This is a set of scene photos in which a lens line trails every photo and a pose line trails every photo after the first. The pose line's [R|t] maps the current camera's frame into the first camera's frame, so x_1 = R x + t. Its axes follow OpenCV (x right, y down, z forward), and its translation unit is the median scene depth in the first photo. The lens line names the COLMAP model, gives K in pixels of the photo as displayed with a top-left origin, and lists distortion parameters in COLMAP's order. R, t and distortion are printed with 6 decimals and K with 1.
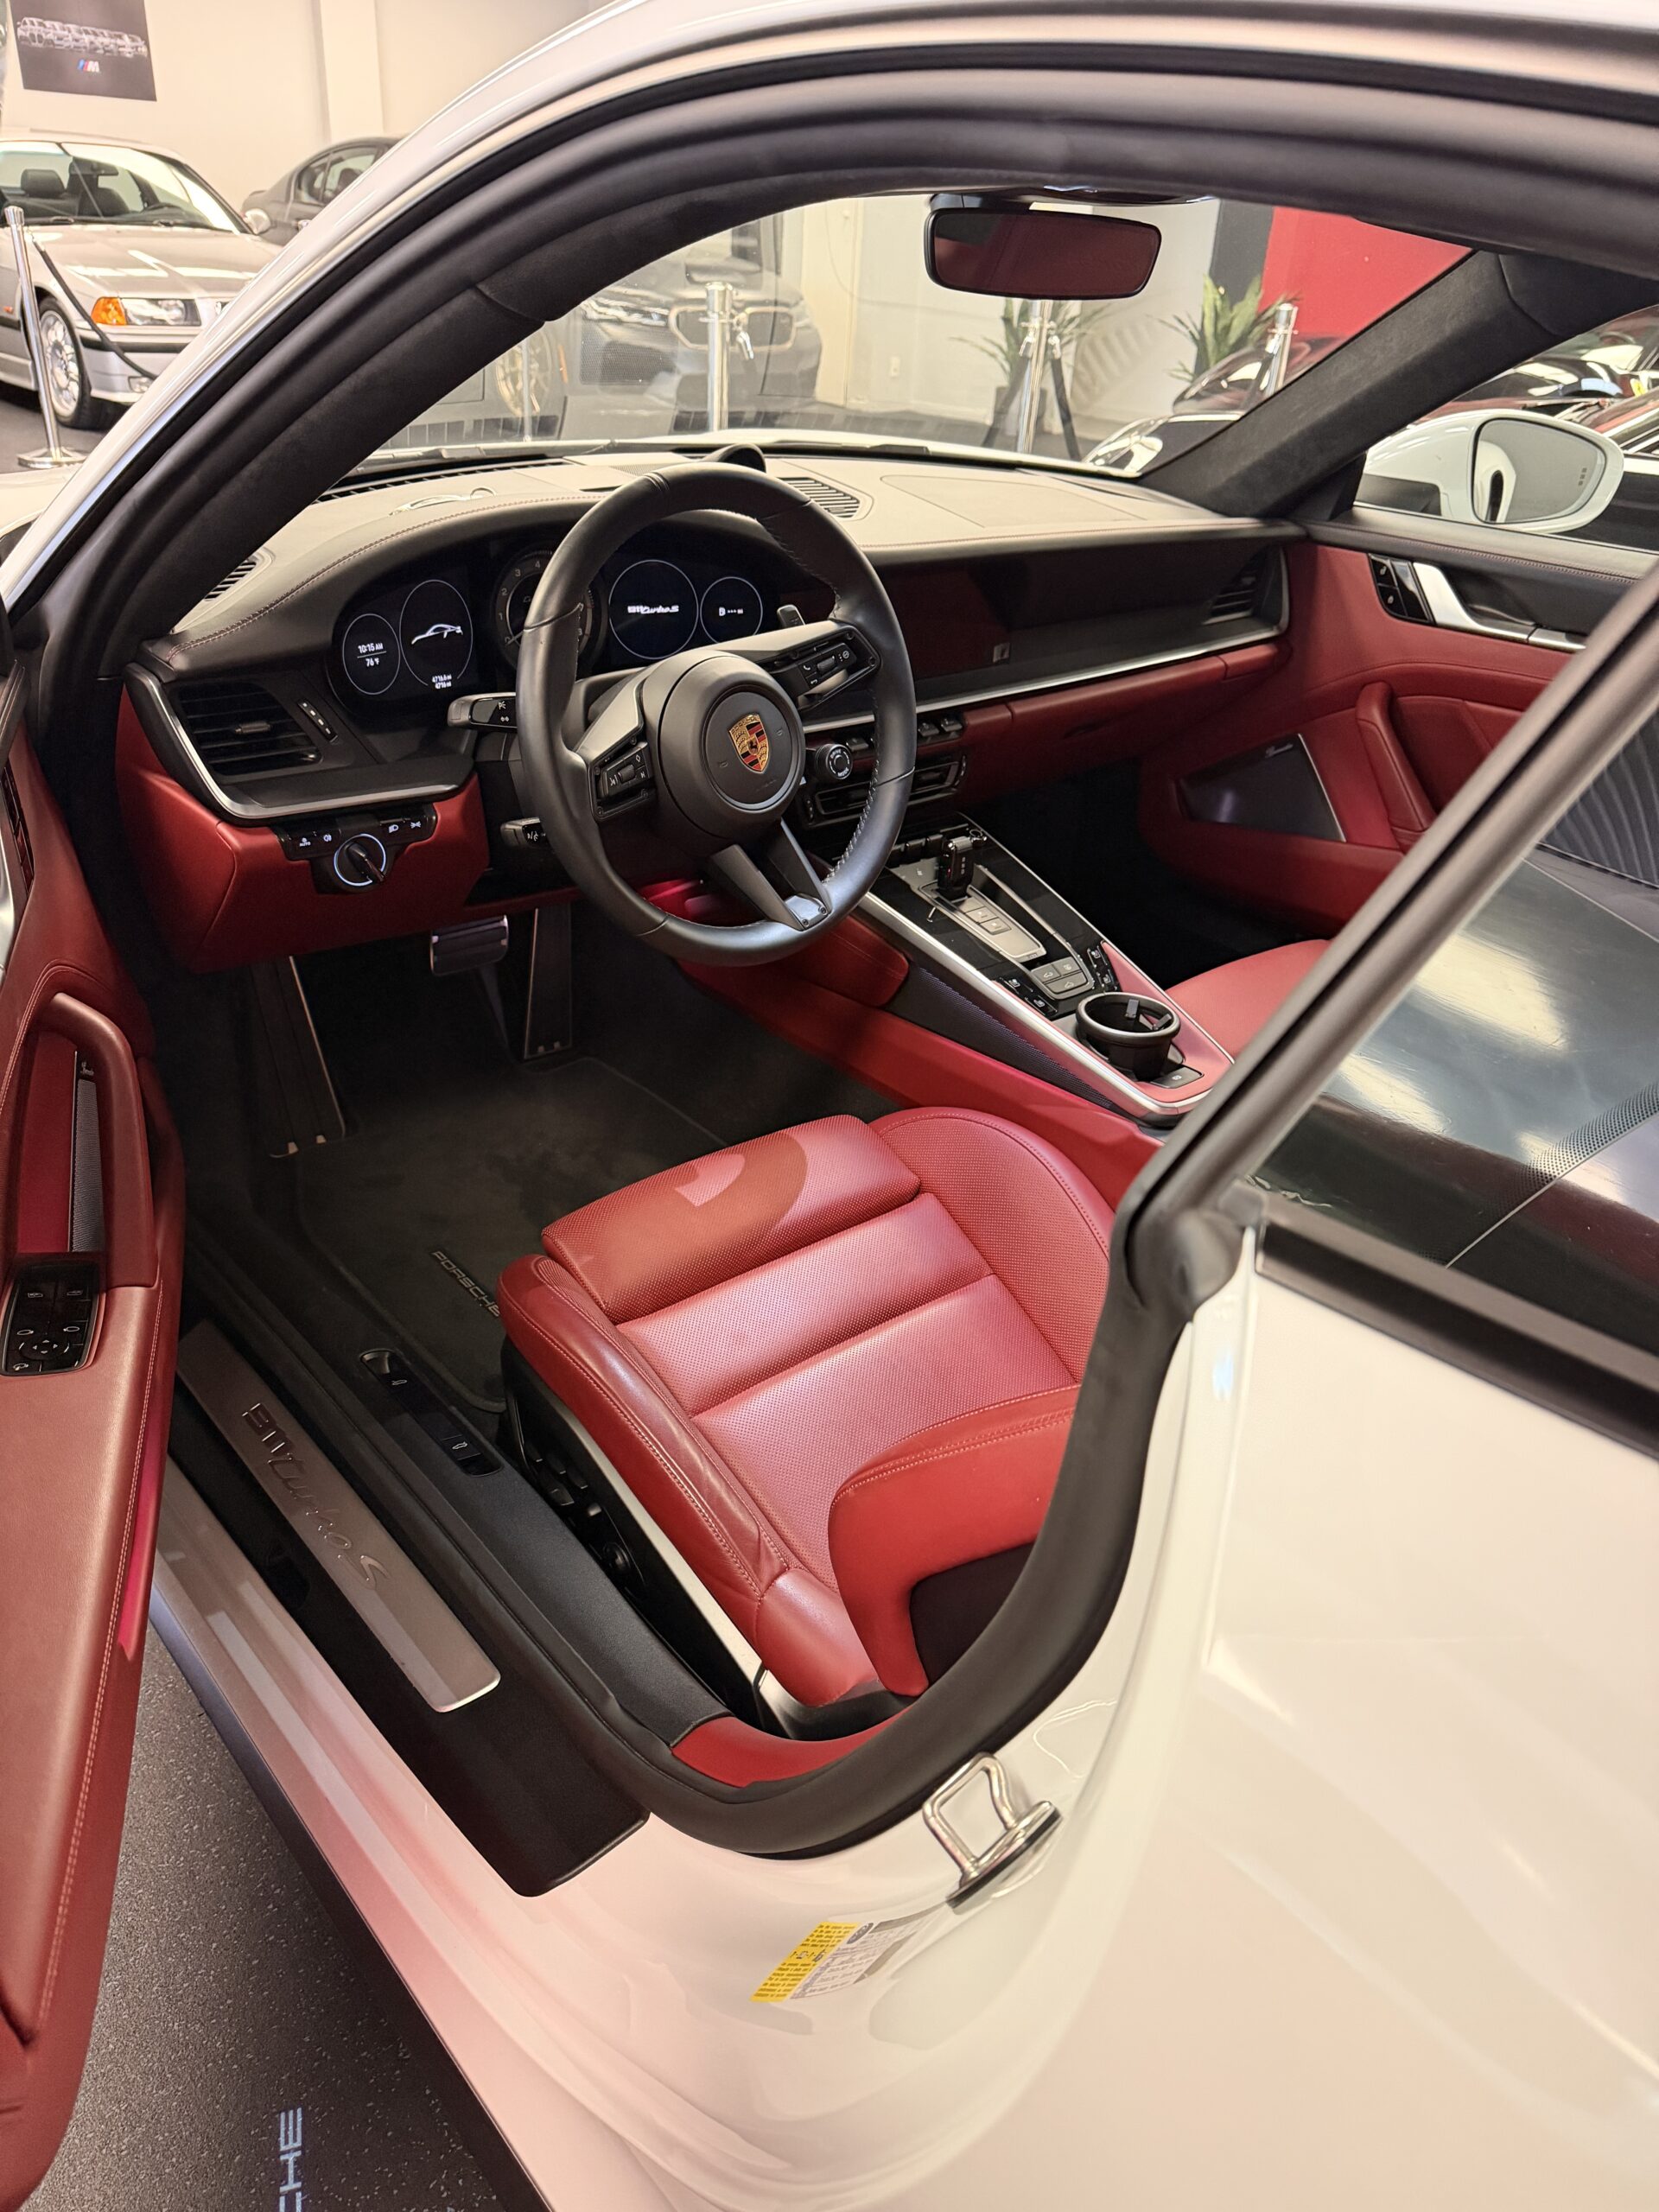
lens RADIAL K [[1565.2, 0, 829.5], [0, 1565.2, 1106.0], [0, 0, 1]] dist [0.037918, -0.063504]
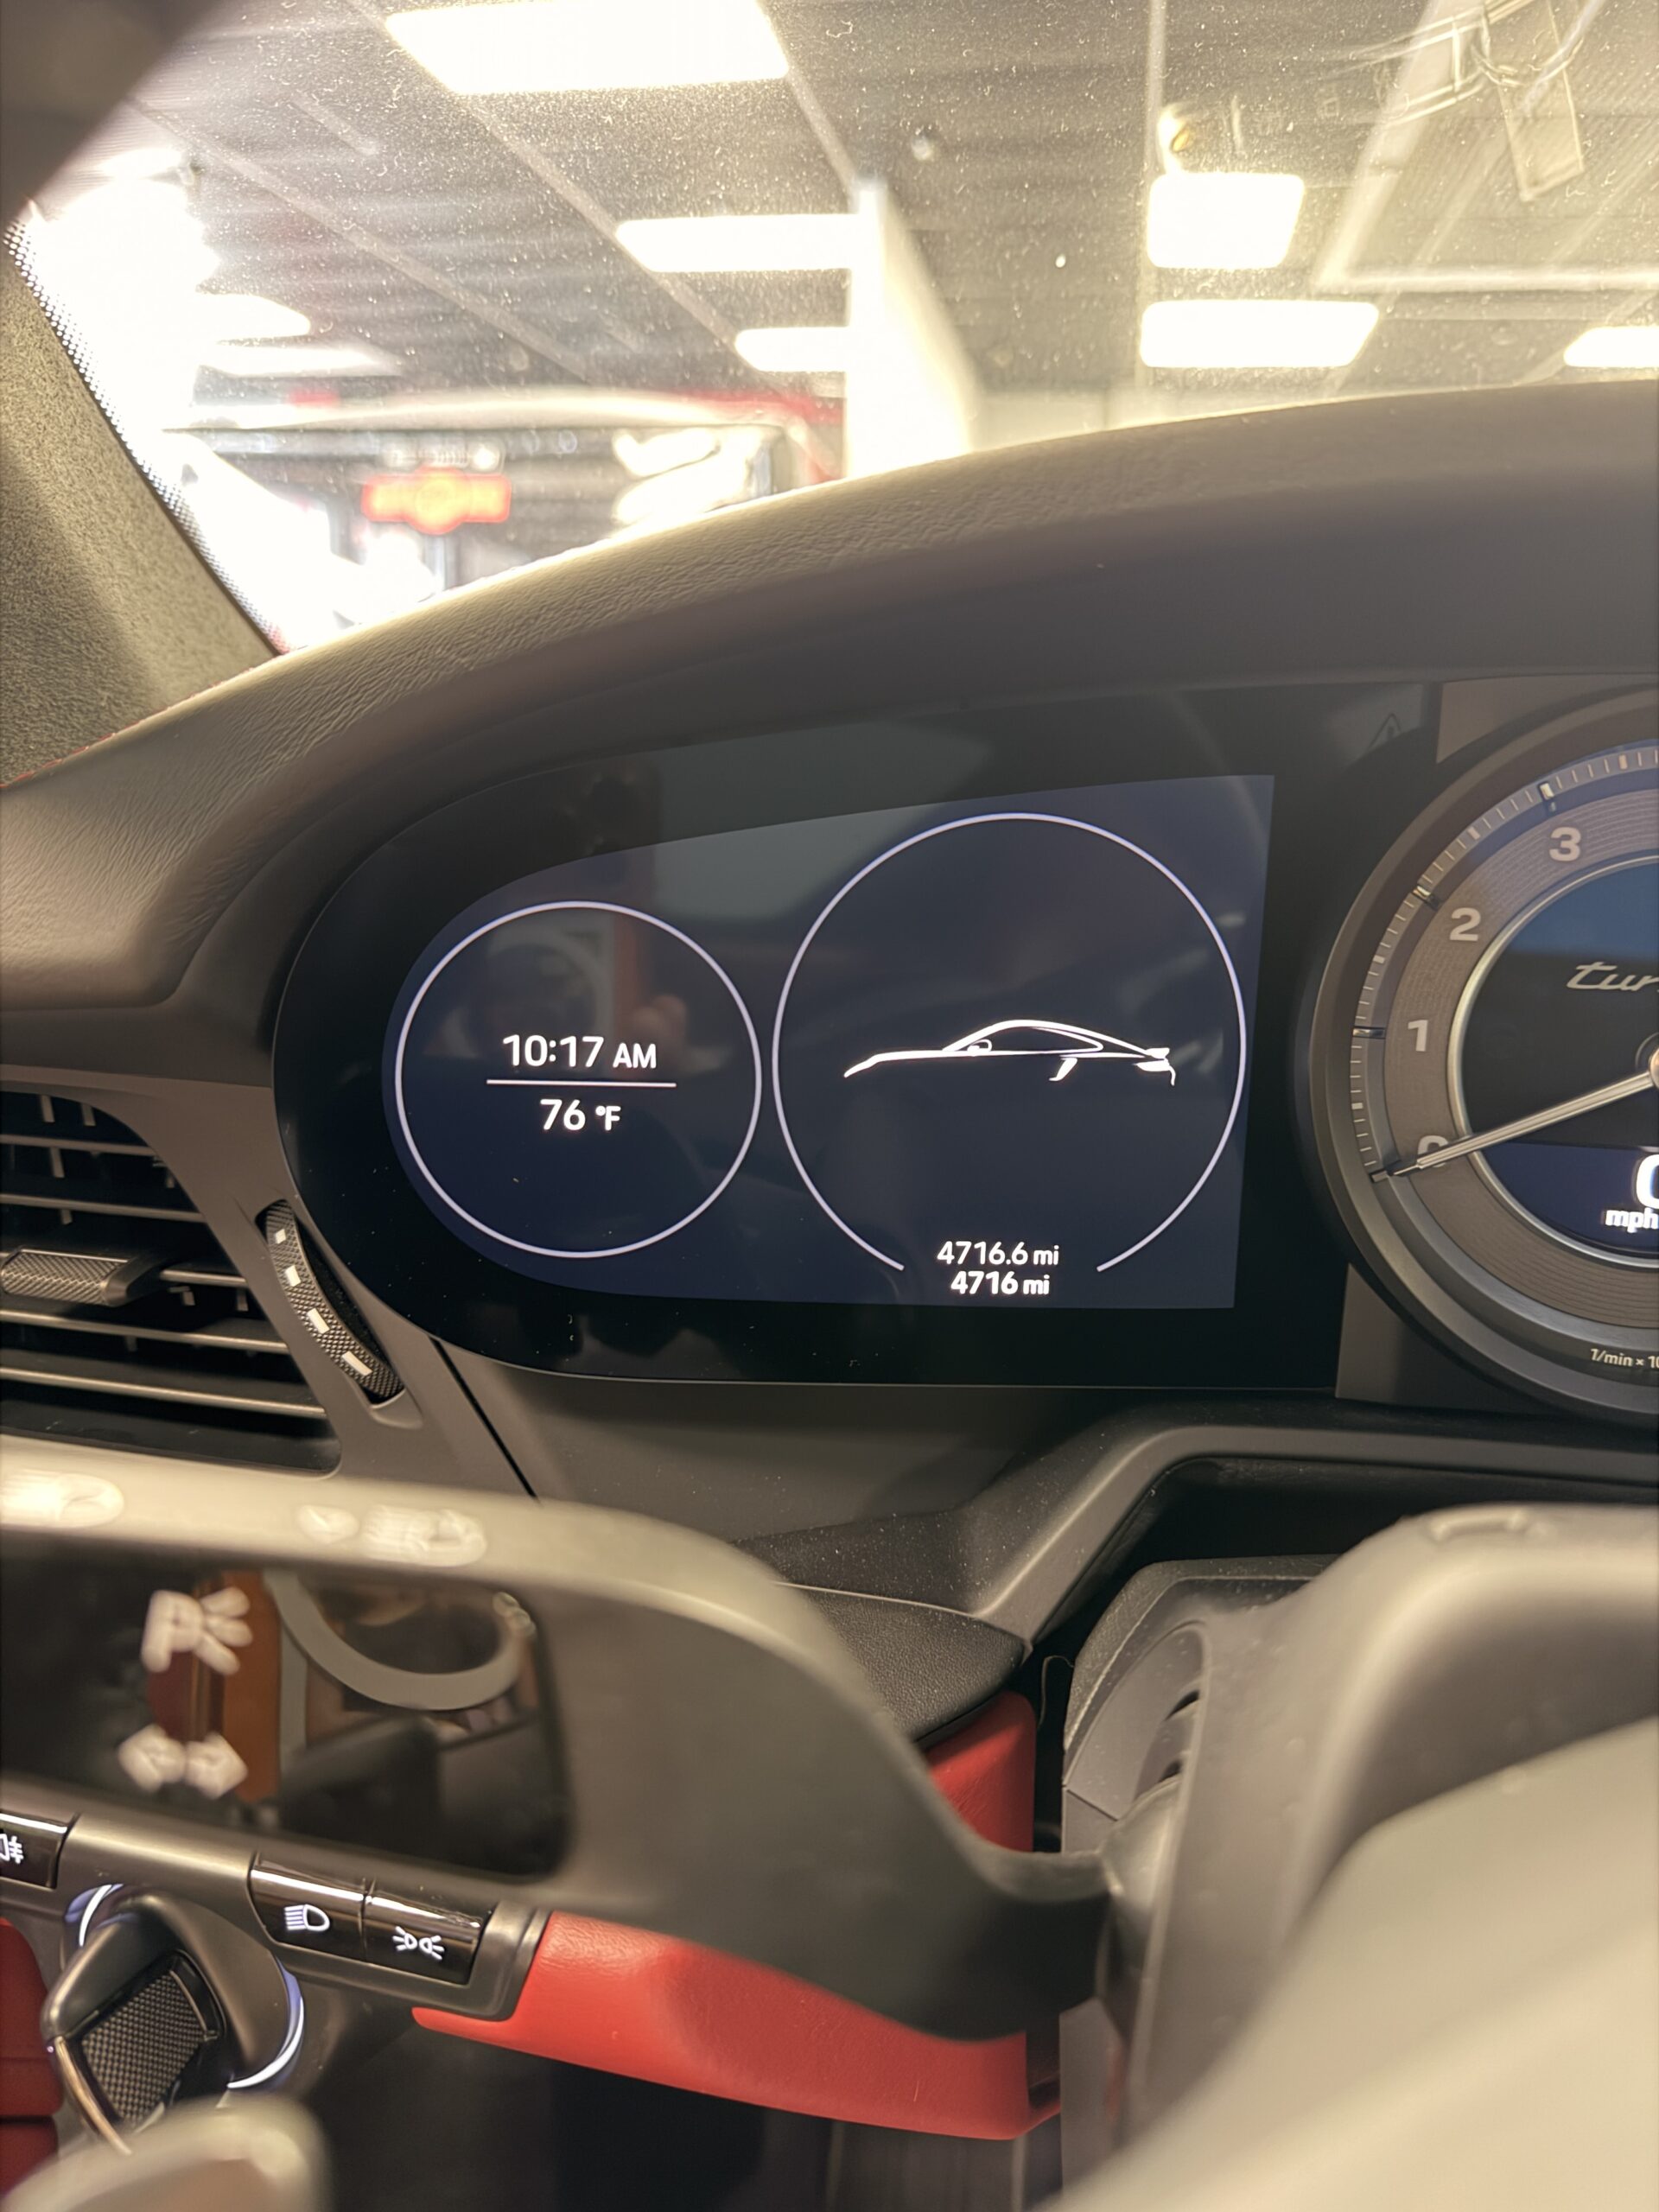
lens RADIAL K [[1564.9, 0, 764.5], [0, 1564.9, 1107.3], [0, 0, 1]] dist [-0.074746, -0.001489]
pose [[0.571684, 0.150001, -0.806646, -0.098378], [-0.377464, 0.921009, -0.096248, -0.268611], [0.728490, 0.359503, 0.583146, 0.879032]]
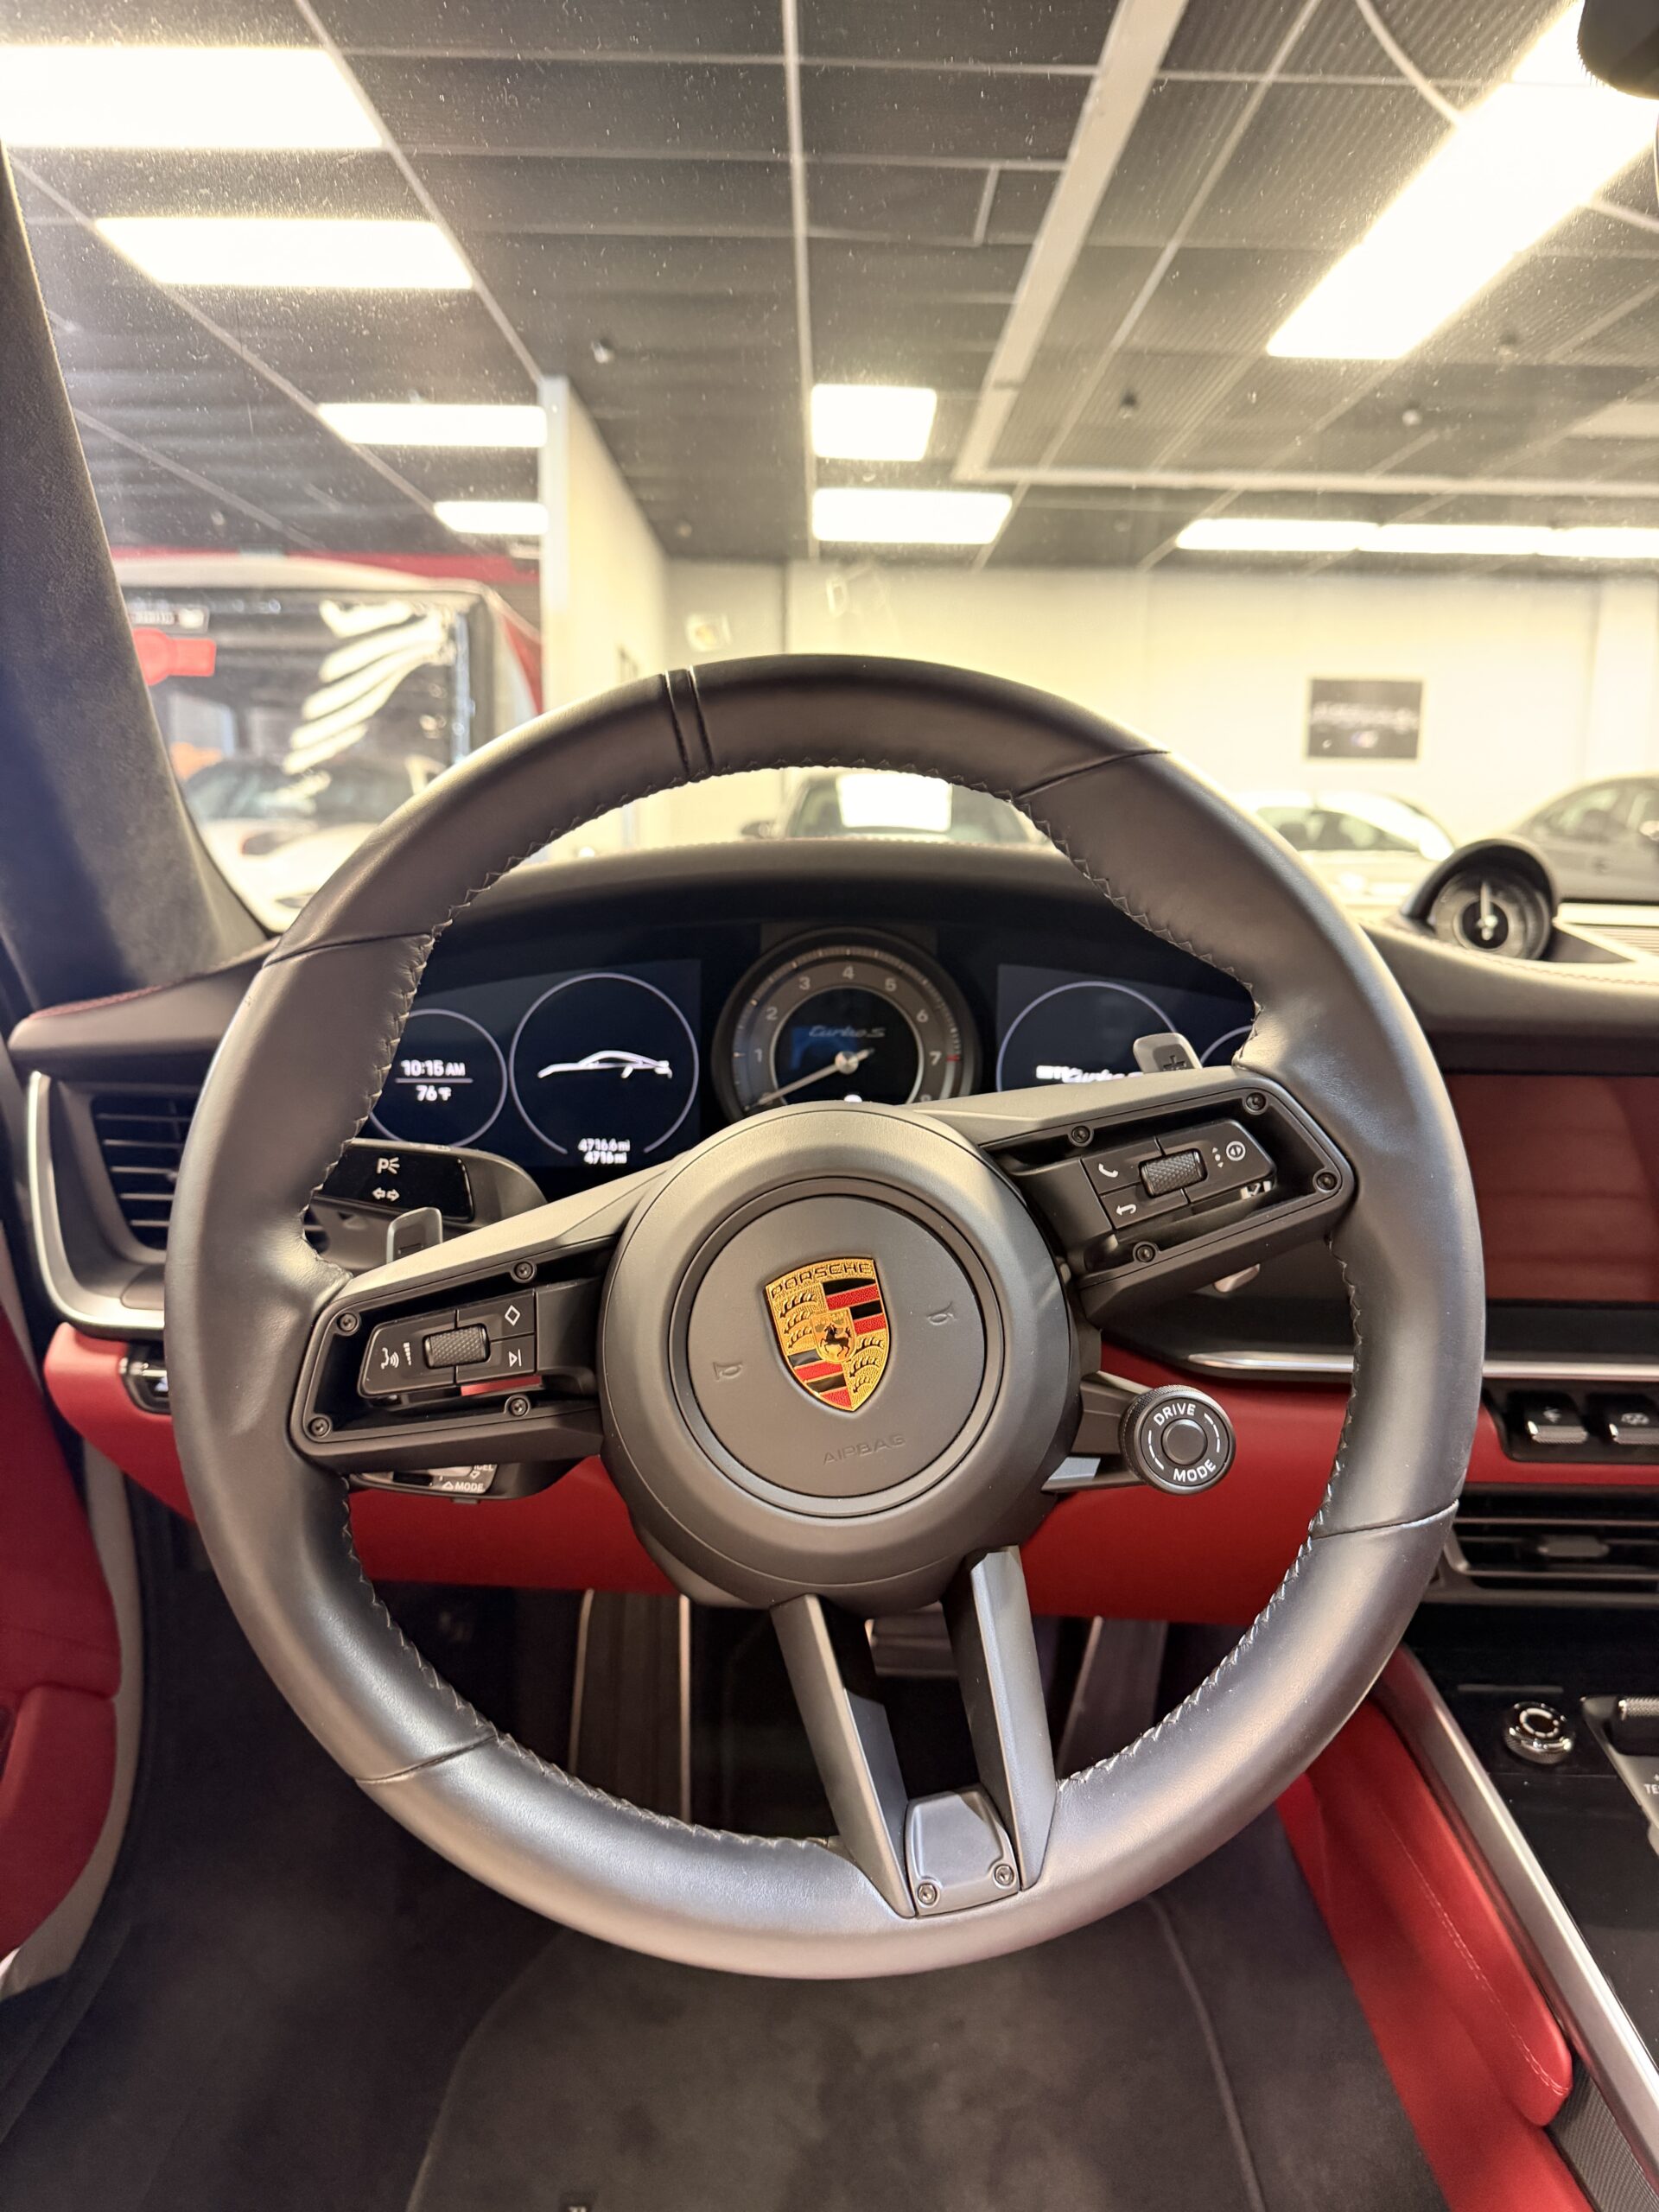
lens RADIAL K [[1565.2, 0, 829.5], [0, 1565.2, 1106.0], [0, 0, 1]] dist [0.037918, -0.063504]
pose [[0.739268, 0.060561, -0.670683, 0.182898], [-0.301774, 0.920140, -0.249548, -0.179788], [0.602010, 0.386877, 0.698506, 0.689100]]
